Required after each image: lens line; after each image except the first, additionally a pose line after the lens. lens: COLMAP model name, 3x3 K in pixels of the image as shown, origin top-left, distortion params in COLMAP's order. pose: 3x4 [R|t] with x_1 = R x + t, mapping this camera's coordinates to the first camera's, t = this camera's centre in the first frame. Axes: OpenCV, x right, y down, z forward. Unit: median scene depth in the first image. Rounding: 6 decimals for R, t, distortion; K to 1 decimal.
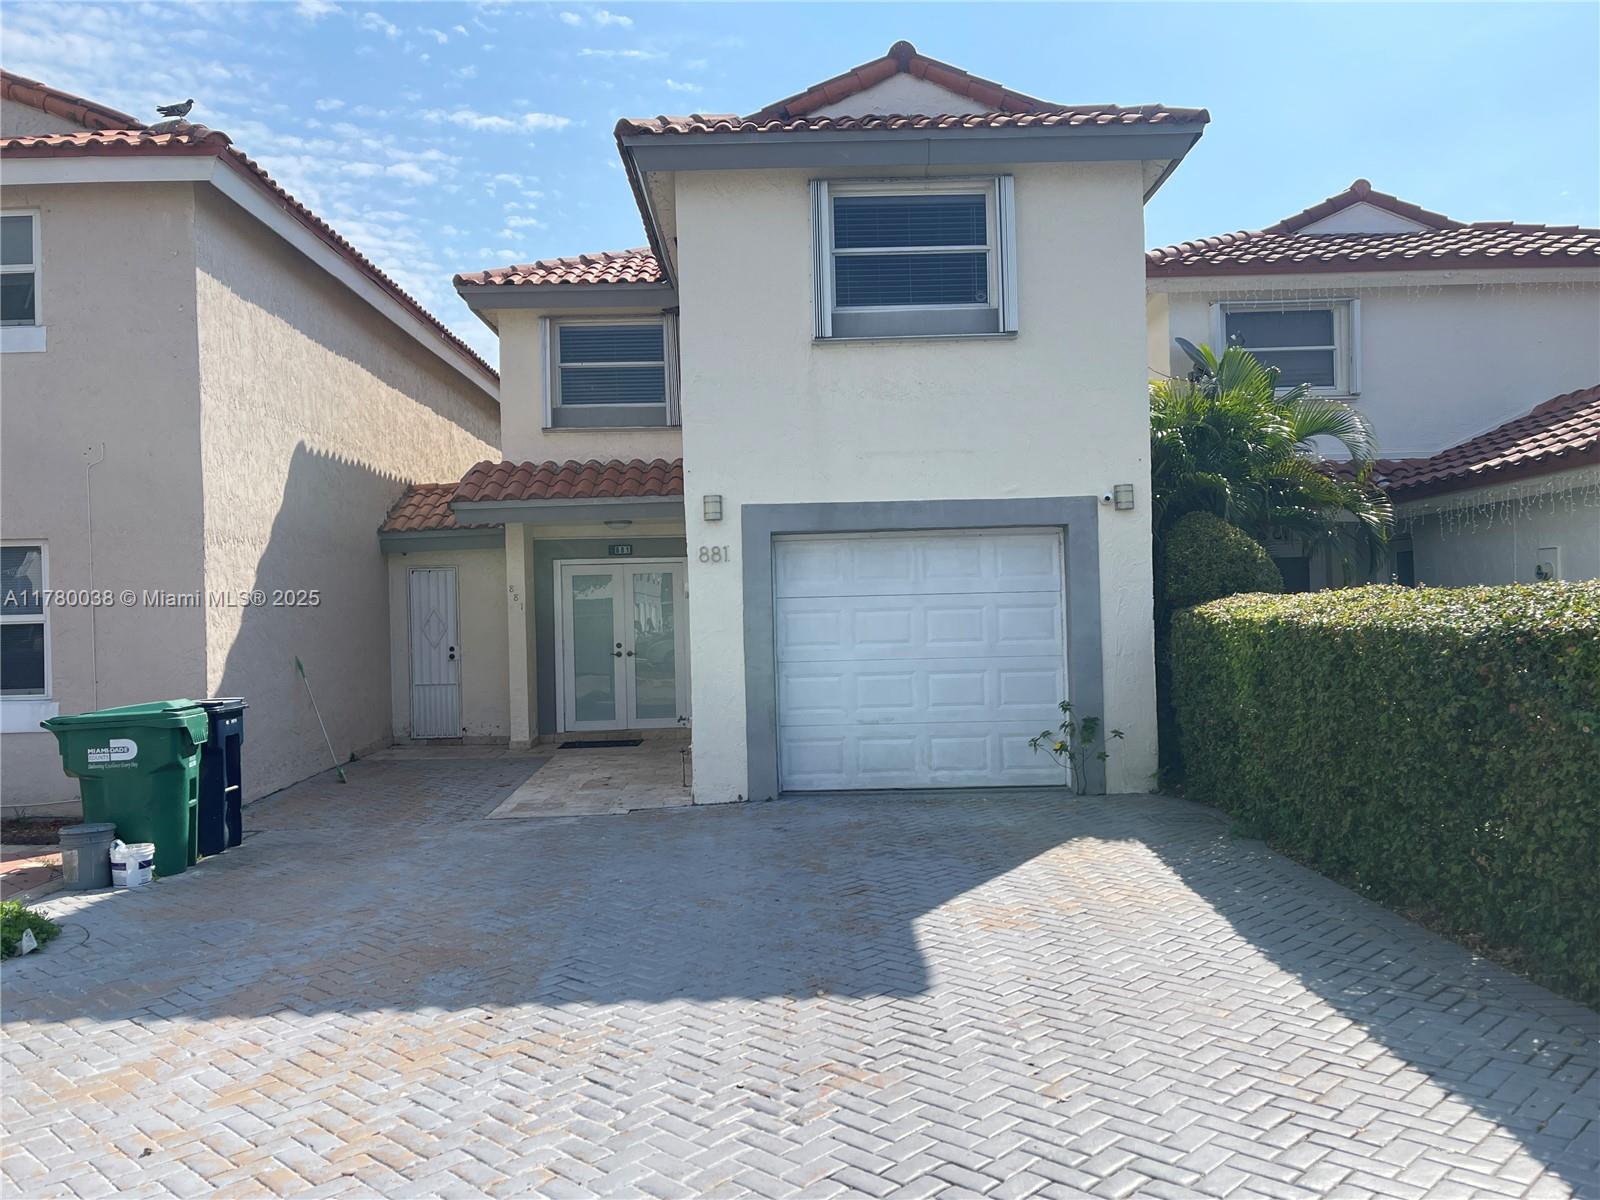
lens RADIAL K [[1267.1, 0, 800.0], [0, 1267.1, 600.0], [0, 0, 1]] dist [0.039047, -0.005802]
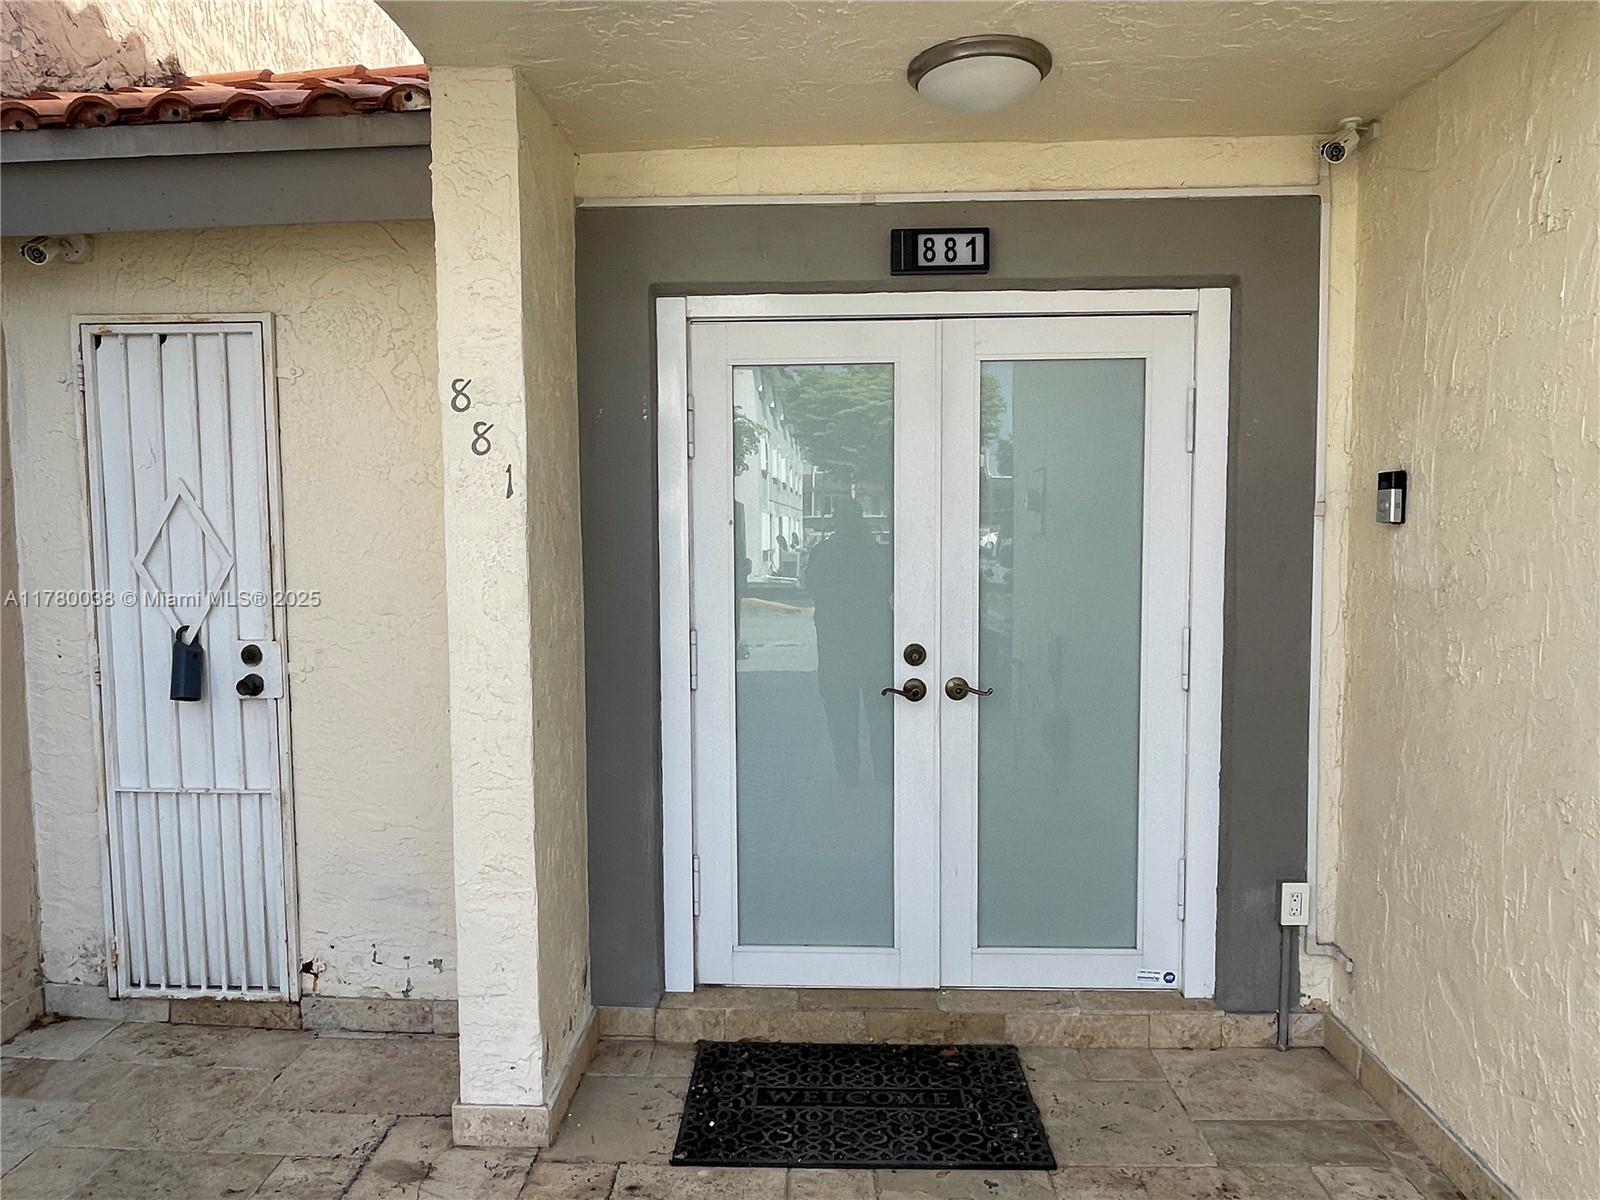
lens RADIAL K [[1110.6, 0, 800.0], [0, 1110.6, 600.0], [0, 0, 1]] dist [-0.001085, -0.000255]
pose [[0.998409, 0.021932, -0.051947, -0.227077], [-0.017673, 0.996552, 0.081067, 0.011937], [0.053546, -0.080020, 0.995354, 1.154055]]
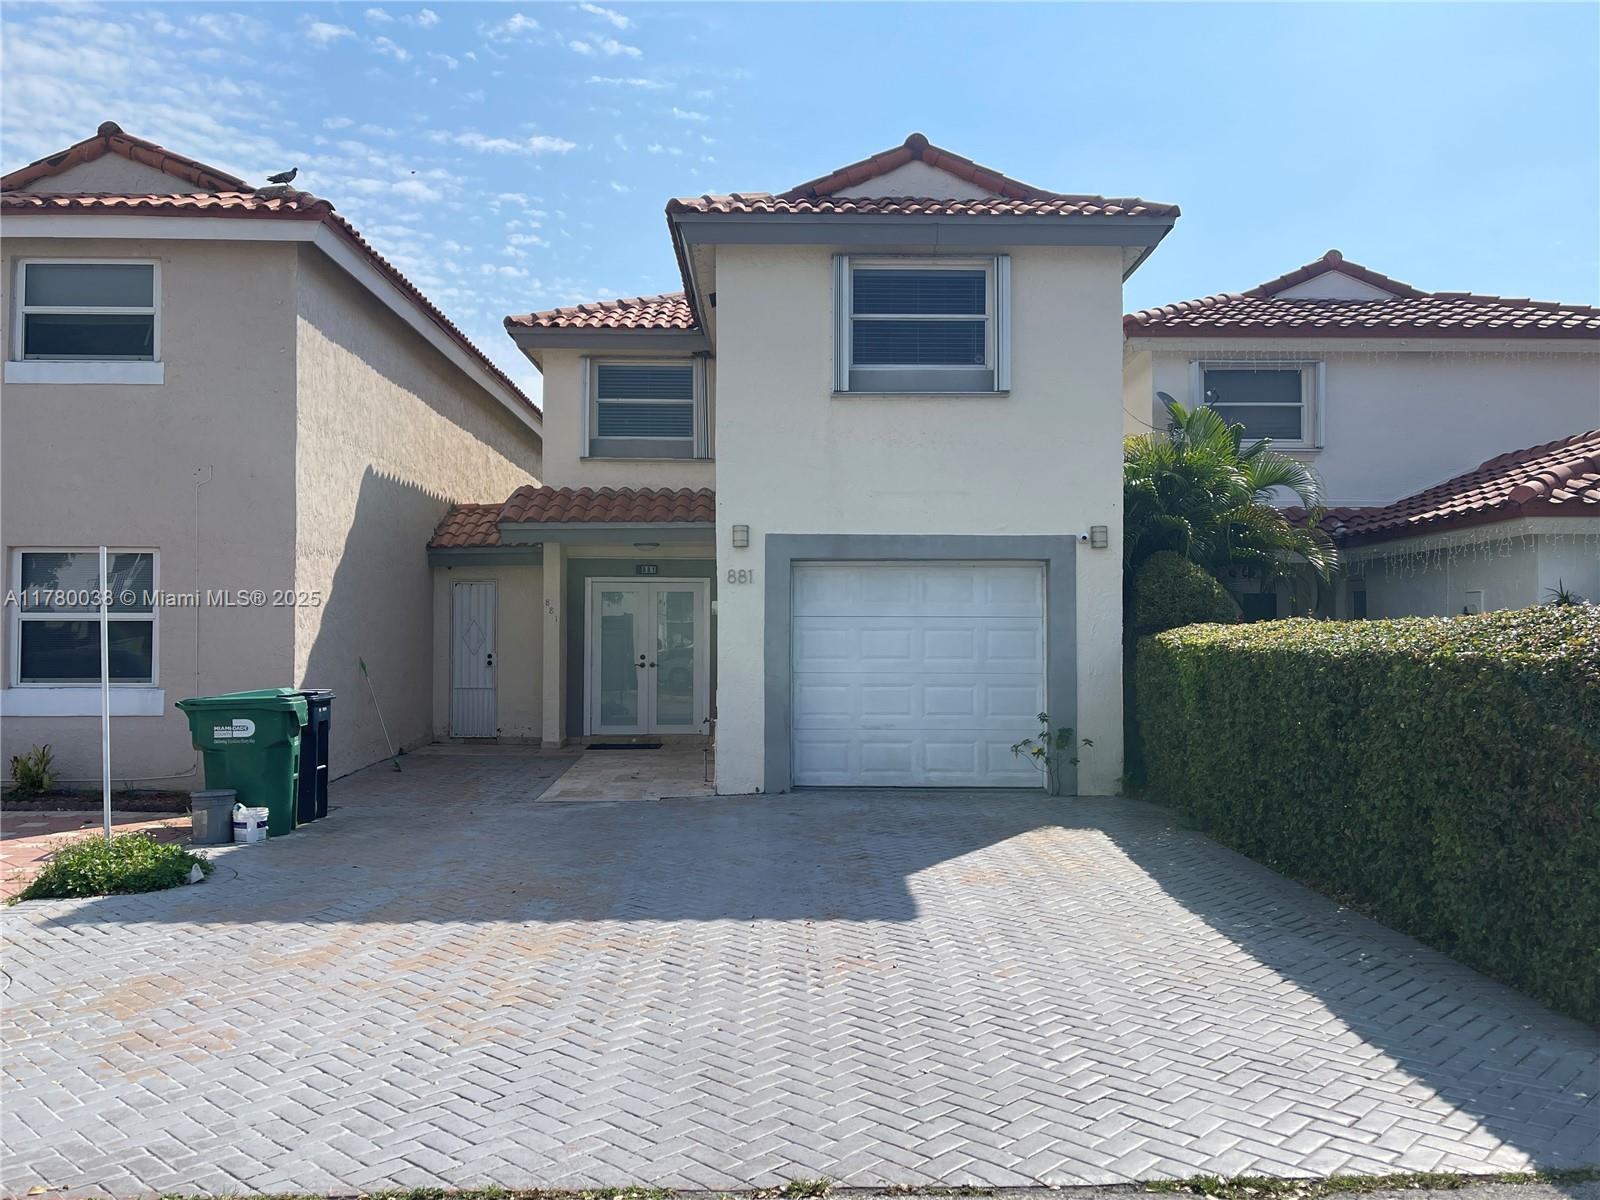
lens RADIAL K [[1293.3, 0, 800.0], [0, 1293.3, 600.0], [0, 0, 1]] dist [0.054769, 0.001488]
pose [[0.999610, 0.027910, 0.000648, -0.014134], [-0.027893, 0.999445, -0.018229, 0.004866], [-0.001156, 0.018204, 0.999834, -0.168239]]
